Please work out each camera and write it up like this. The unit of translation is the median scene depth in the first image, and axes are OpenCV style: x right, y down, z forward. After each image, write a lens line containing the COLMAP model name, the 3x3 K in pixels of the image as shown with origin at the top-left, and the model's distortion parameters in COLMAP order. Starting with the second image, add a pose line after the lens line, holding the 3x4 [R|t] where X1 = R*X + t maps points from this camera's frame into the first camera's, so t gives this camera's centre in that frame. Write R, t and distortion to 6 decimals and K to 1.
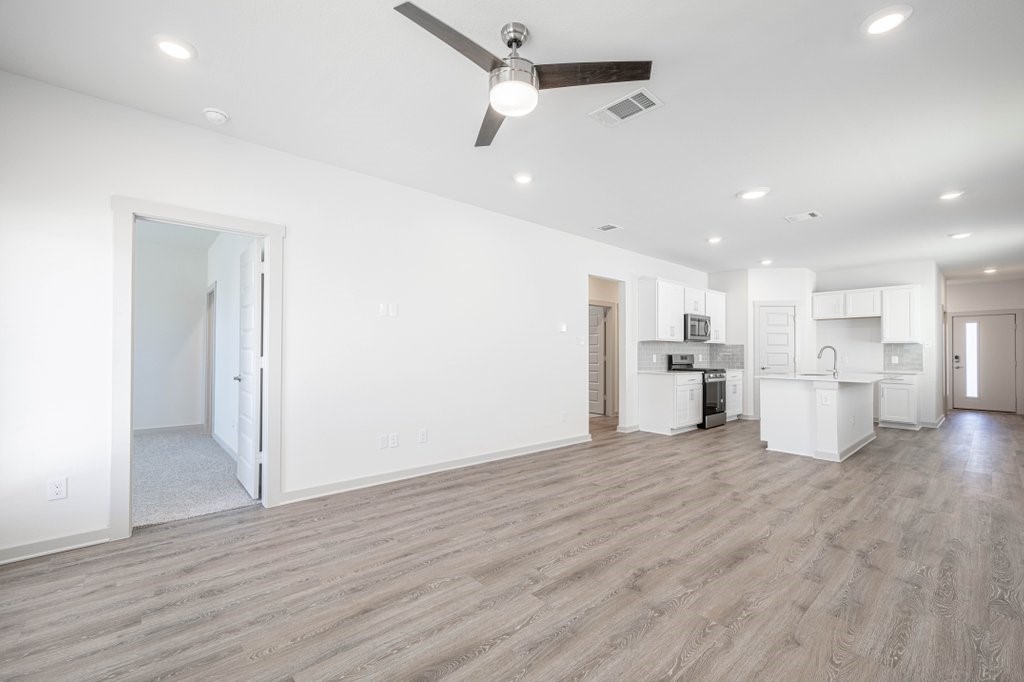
lens RADIAL K [[426.7, 0, 505.3], [0, 426.7, 352.3], [0, 0, 1]] dist [-0.001342, -0.001598]
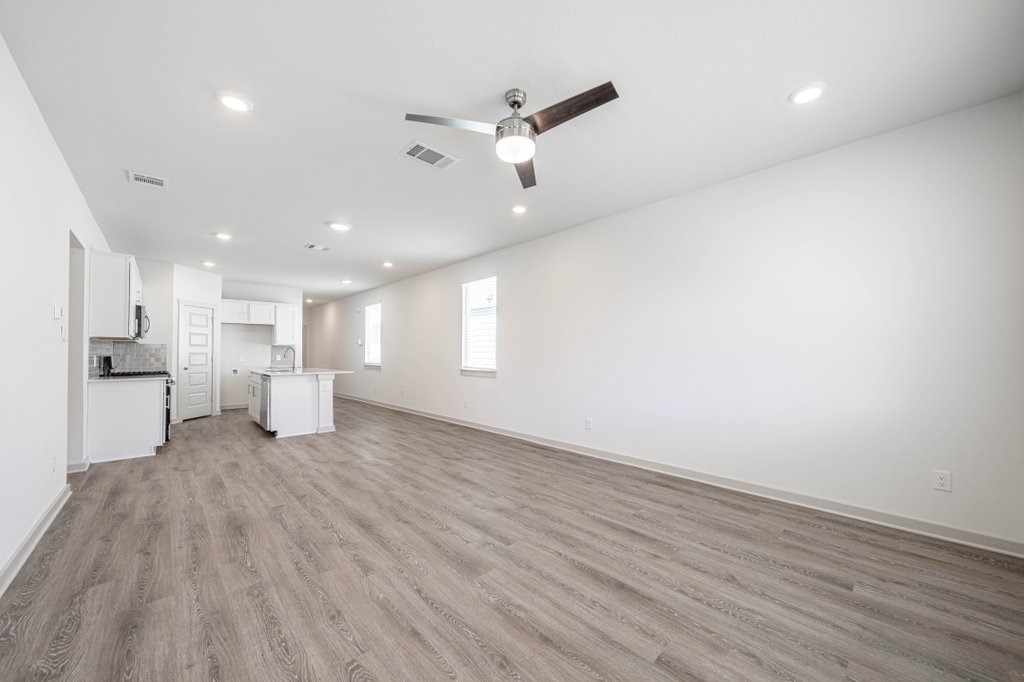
lens RADIAL K [[376.8, 0, 515.9], [0, 376.8, 353.5], [0, 0, 1]] dist [-0.006470, -0.000319]
pose [[-0.040537, -0.005458, 0.999163, -0.535973], [0.001460, 0.999984, 0.005522, -0.002725], [-0.999177, 0.001683, -0.040528, 0.524135]]
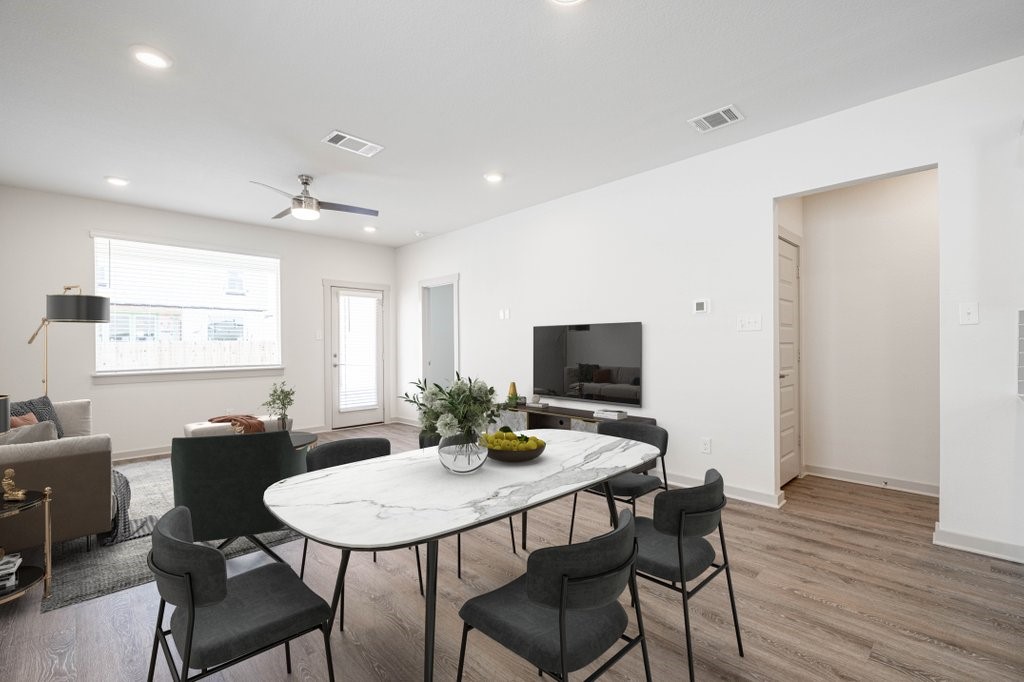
lens RADIAL K [[447.2, 0, 509.5], [0, 447.2, 353.5], [0, 0, 1]] dist [0.001618, -0.000202]
pose [[0.048345, 0.011230, -0.998768, 1.031100], [0.006765, 0.999910, 0.011571, 0.005222], [0.998808, -0.007316, 0.048264, 0.896142]]
